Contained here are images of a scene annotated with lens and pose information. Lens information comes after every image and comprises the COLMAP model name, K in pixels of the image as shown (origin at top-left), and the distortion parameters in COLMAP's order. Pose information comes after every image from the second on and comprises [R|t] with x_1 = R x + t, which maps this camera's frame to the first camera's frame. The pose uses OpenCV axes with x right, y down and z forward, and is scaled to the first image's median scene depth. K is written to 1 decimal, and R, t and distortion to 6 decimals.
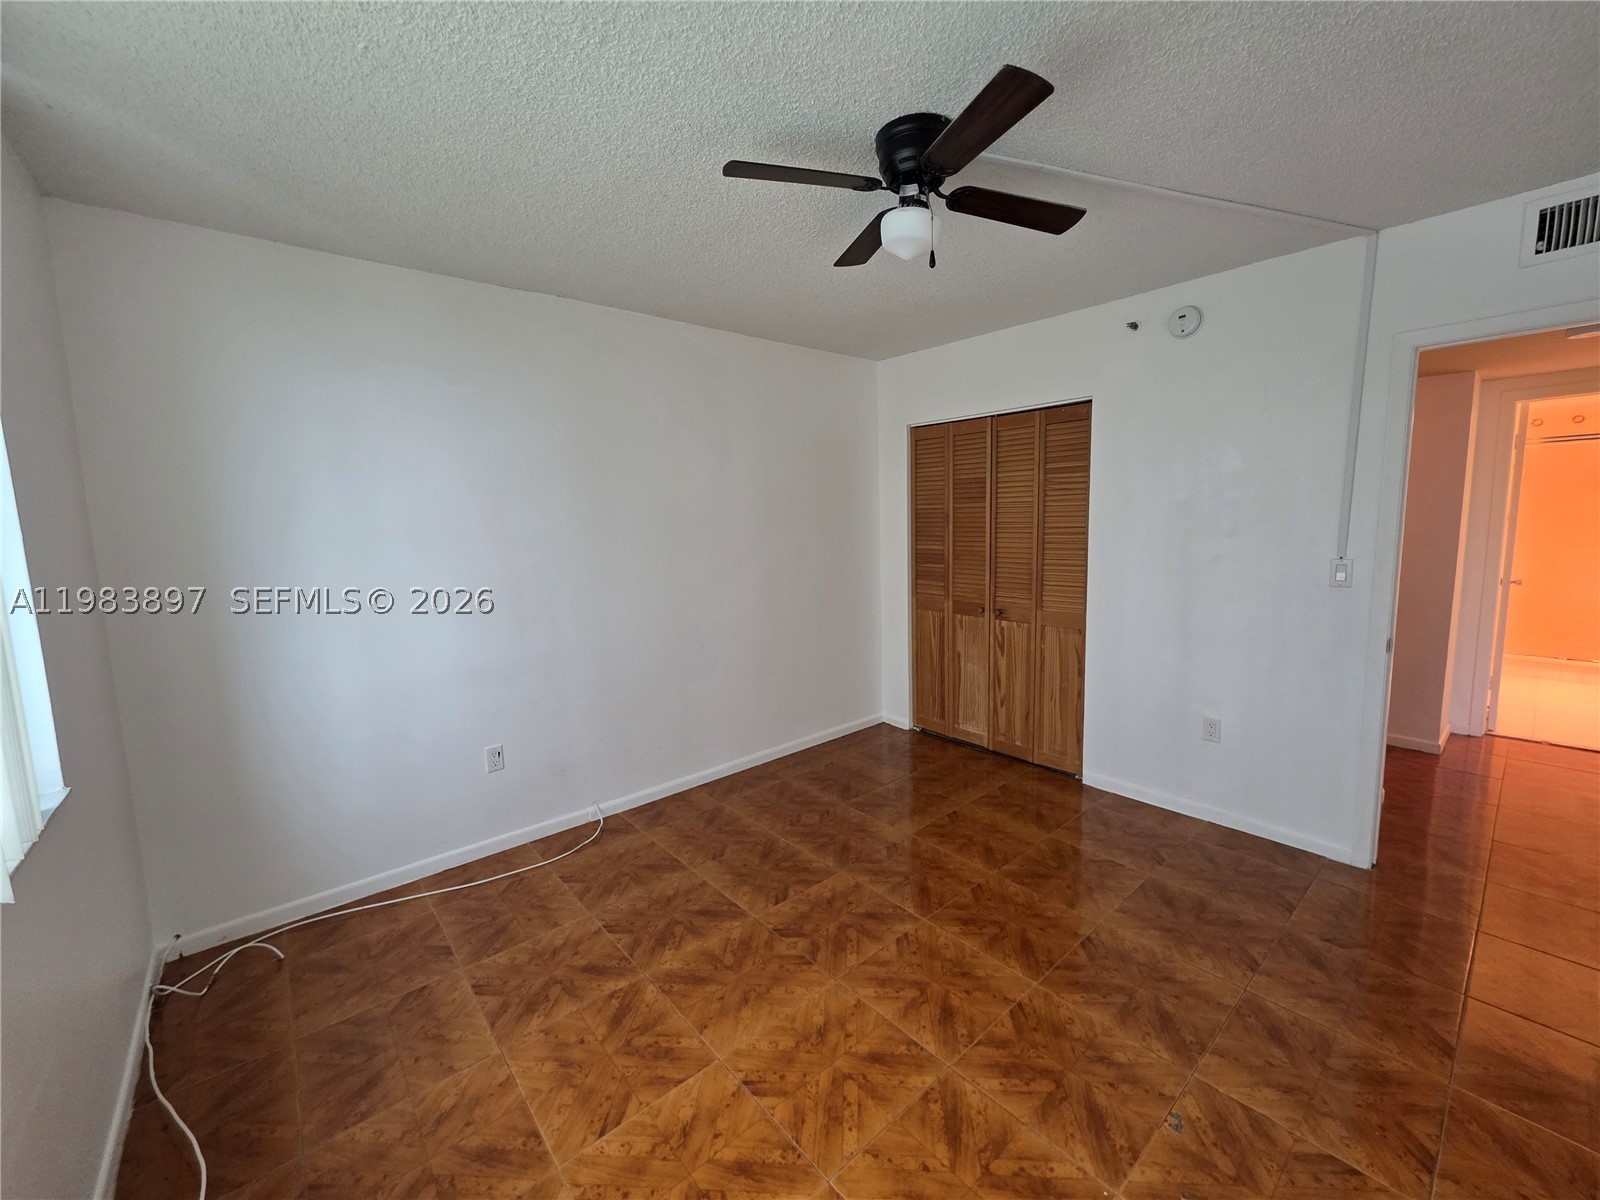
lens RADIAL K [[631.7, 0, 800.0], [0, 631.7, 600.0], [0, 0, 1]] dist [0.000176, 0.000186]
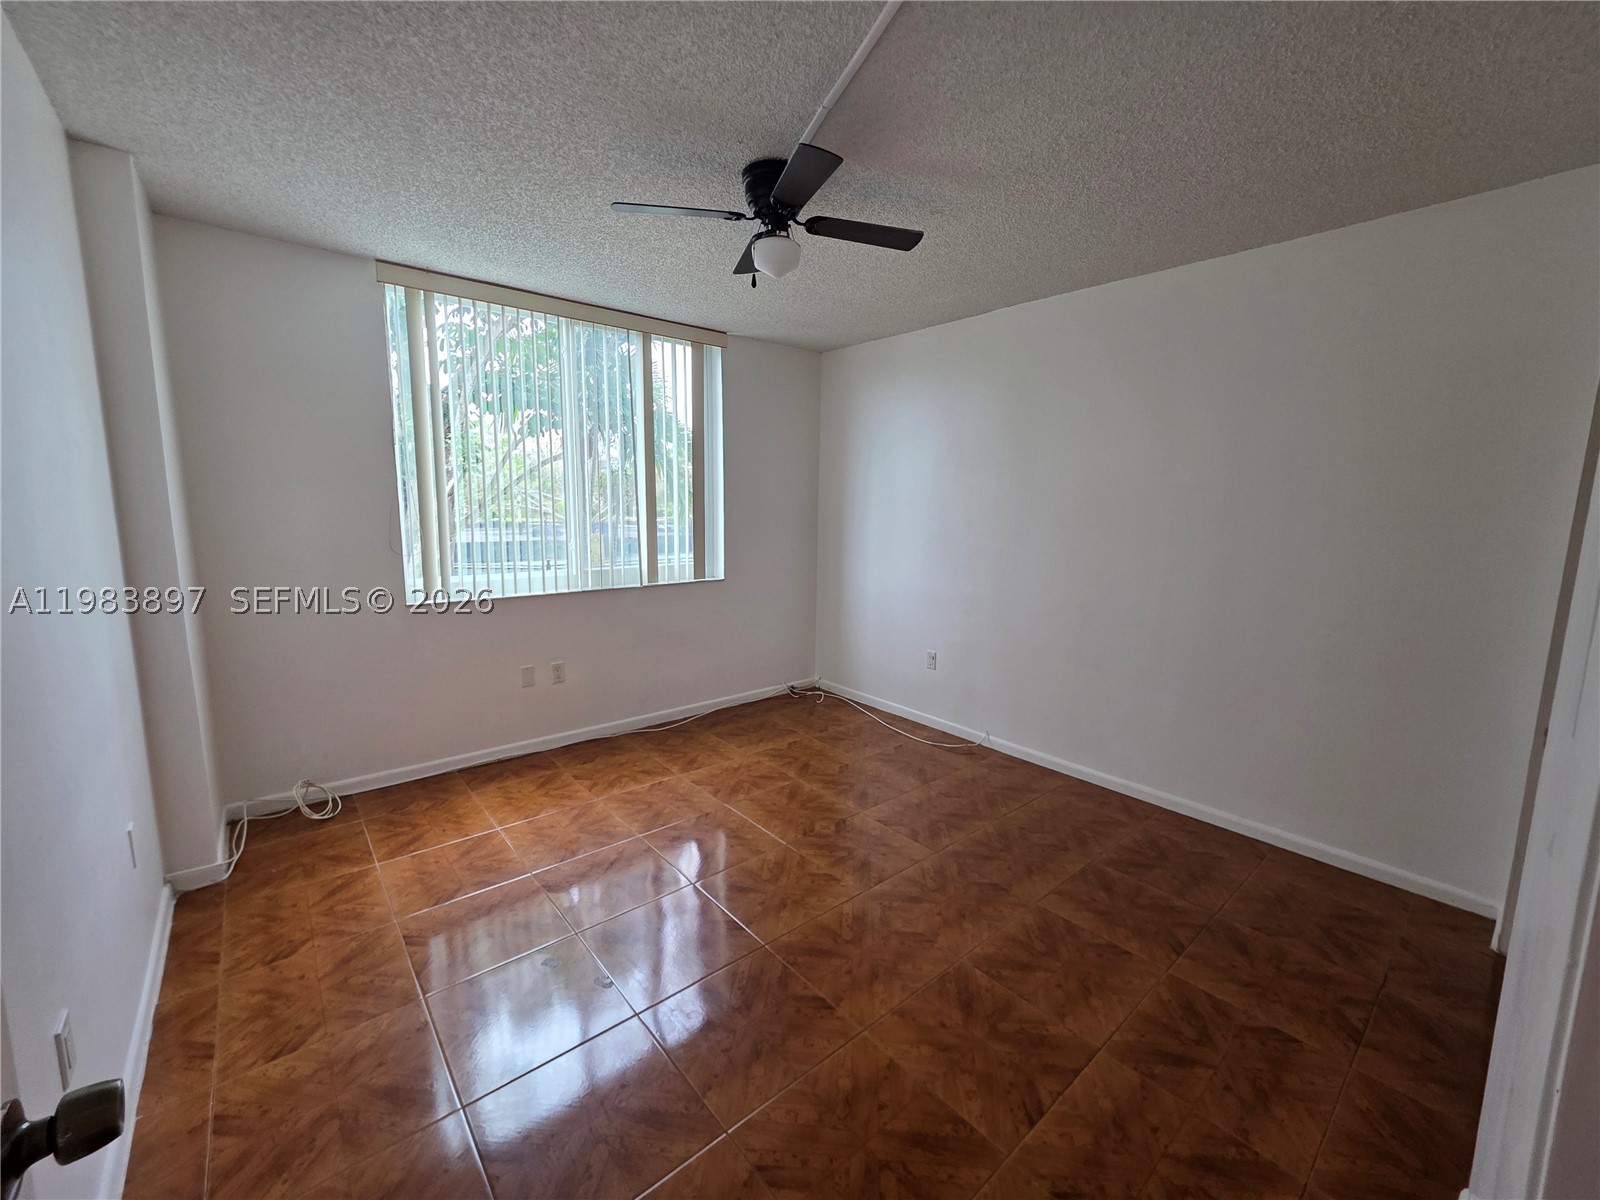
lens RADIAL K [[642.0, 0, 800.0], [0, 642.0, 600.0], [0, 0, 1]] dist [-0.000194, 0.000016]
pose [[-0.002320, 0.178129, -0.984004, 1.079884], [-0.149456, 0.972893, 0.176470, -0.100258], [0.988766, 0.147474, 0.024366, 0.796747]]
